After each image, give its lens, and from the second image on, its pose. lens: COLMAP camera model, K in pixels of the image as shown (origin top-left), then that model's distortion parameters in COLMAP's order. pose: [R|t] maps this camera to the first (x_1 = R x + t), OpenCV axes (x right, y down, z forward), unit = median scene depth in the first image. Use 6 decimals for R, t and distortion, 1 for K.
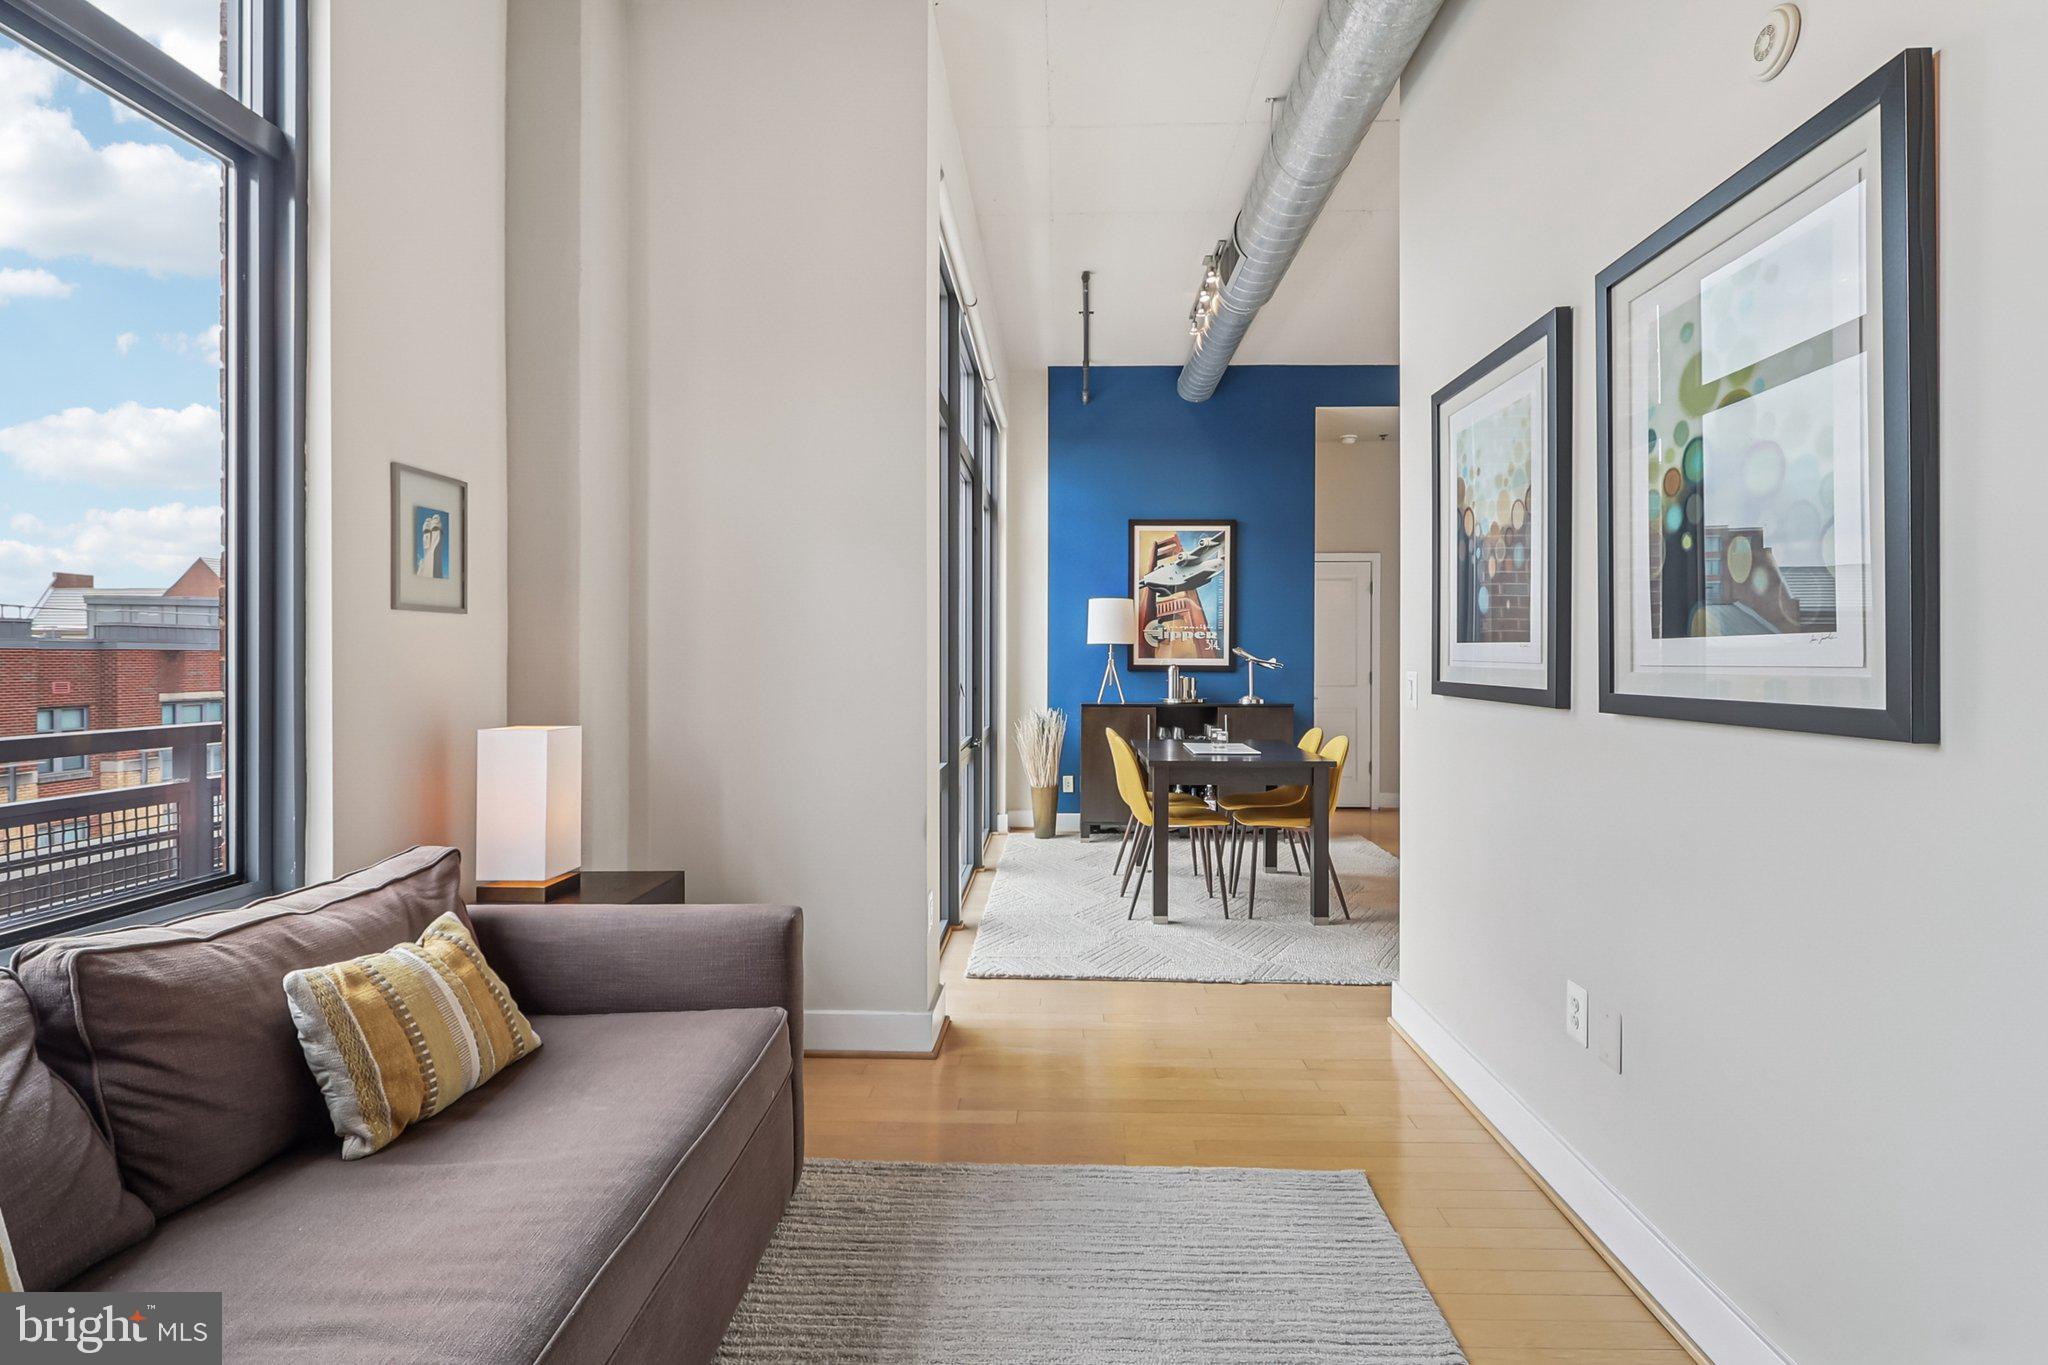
lens RADIAL K [[947.8, 0, 1028.1], [0, 947.8, 668.1], [0, 0, 1]] dist [0.014530, -0.008474]
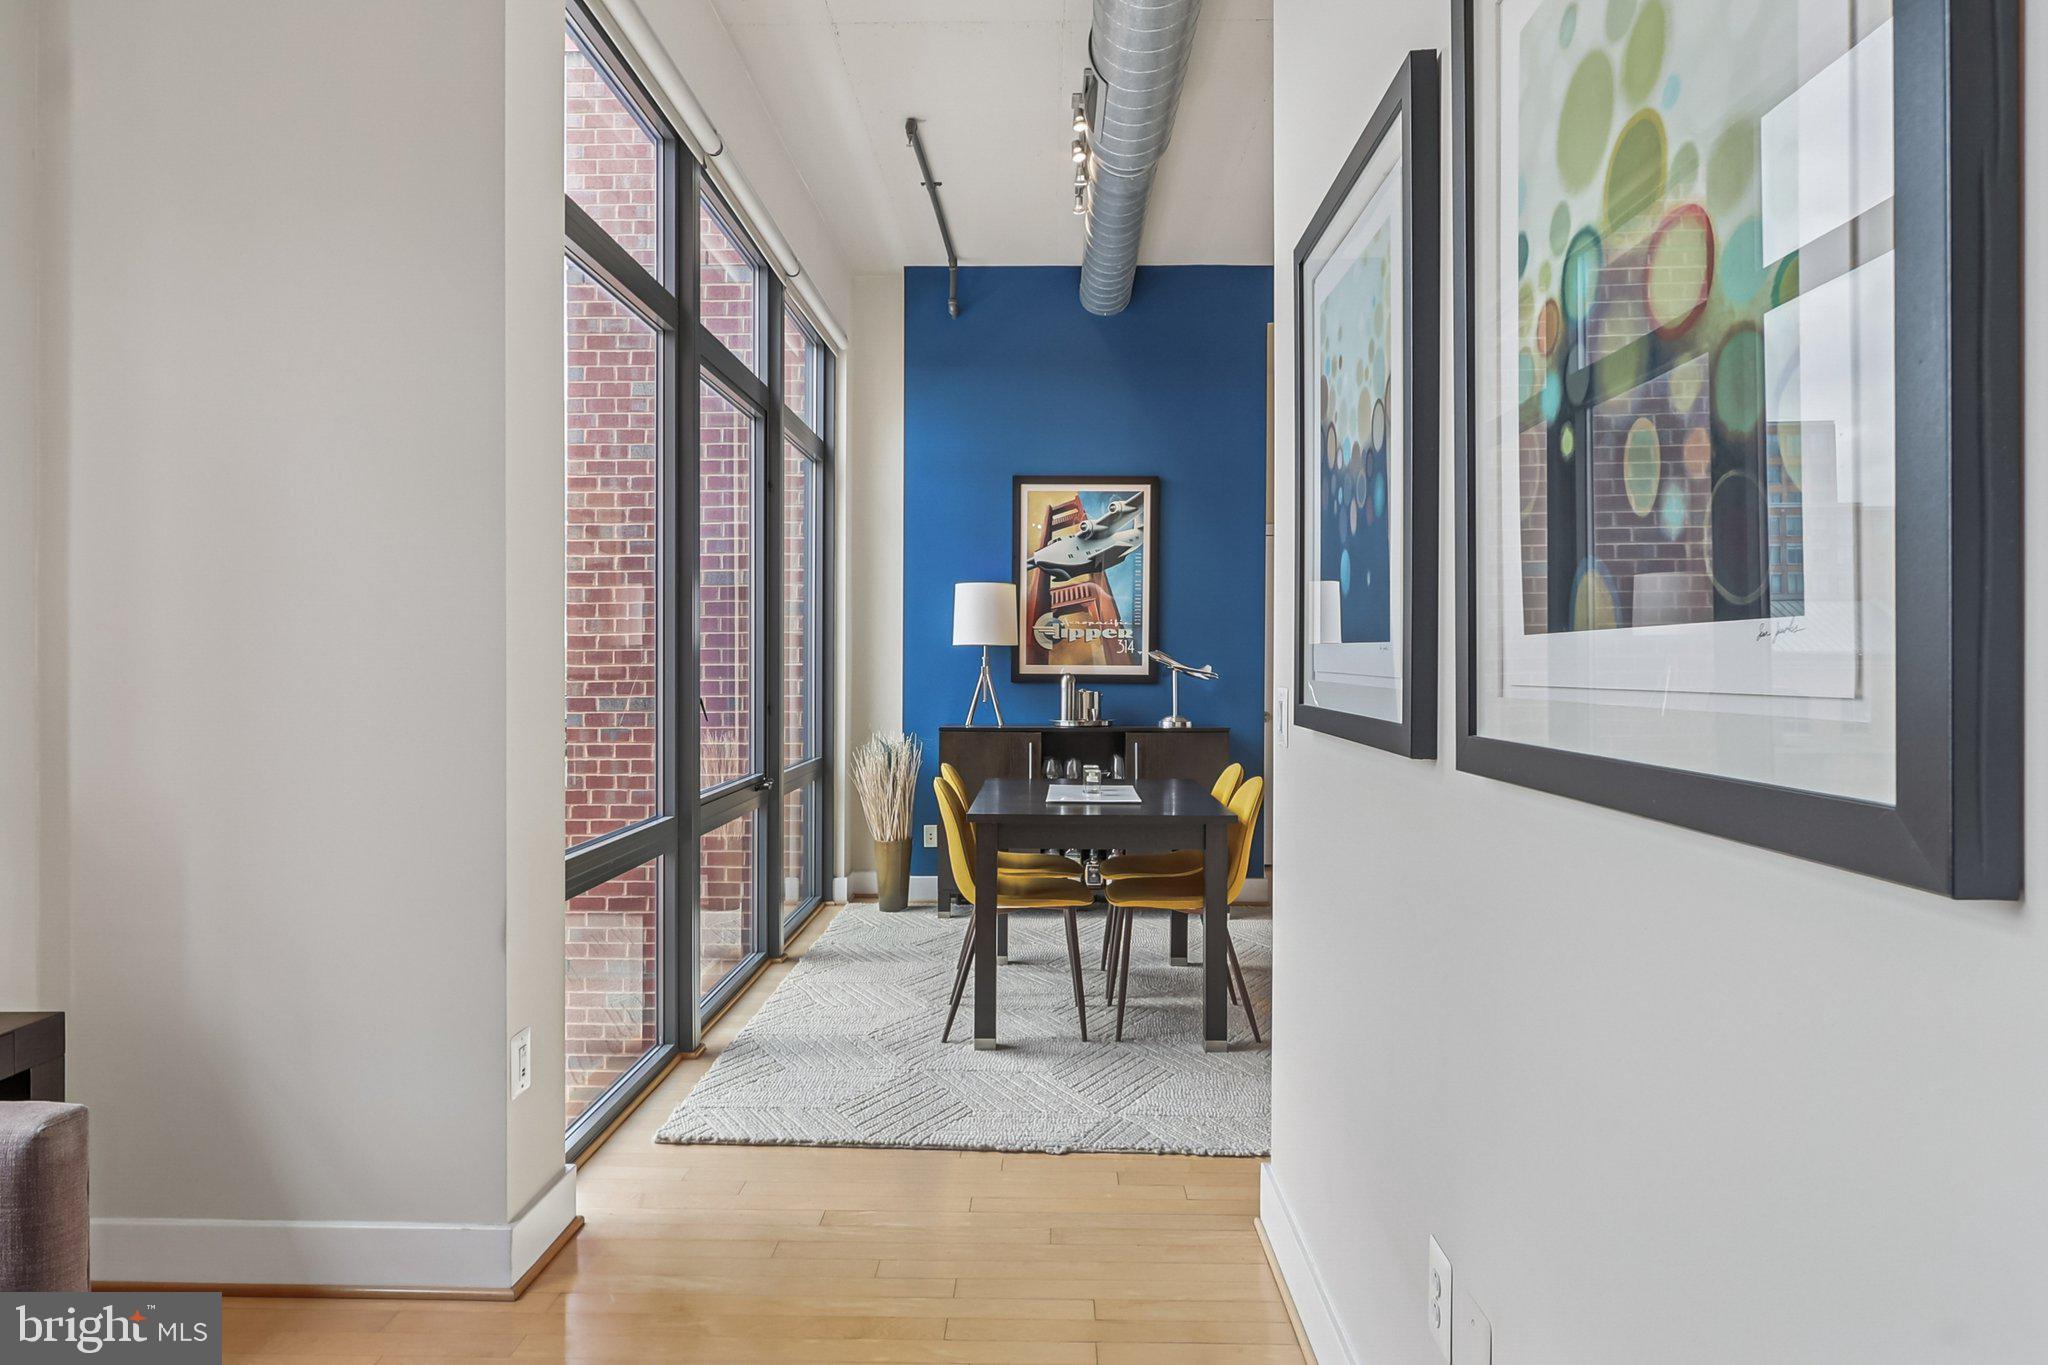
lens RADIAL K [[1156.8, 0, 1020.7], [0, 1156.8, 676.7], [0, 0, 1]] dist [0.002901, -0.000266]
pose [[0.999989, 0.002454, 0.004107, 0.112417], [-0.002458, 0.999996, 0.000996, -0.002239], [-0.004104, -0.001006, 0.999991, 0.109133]]
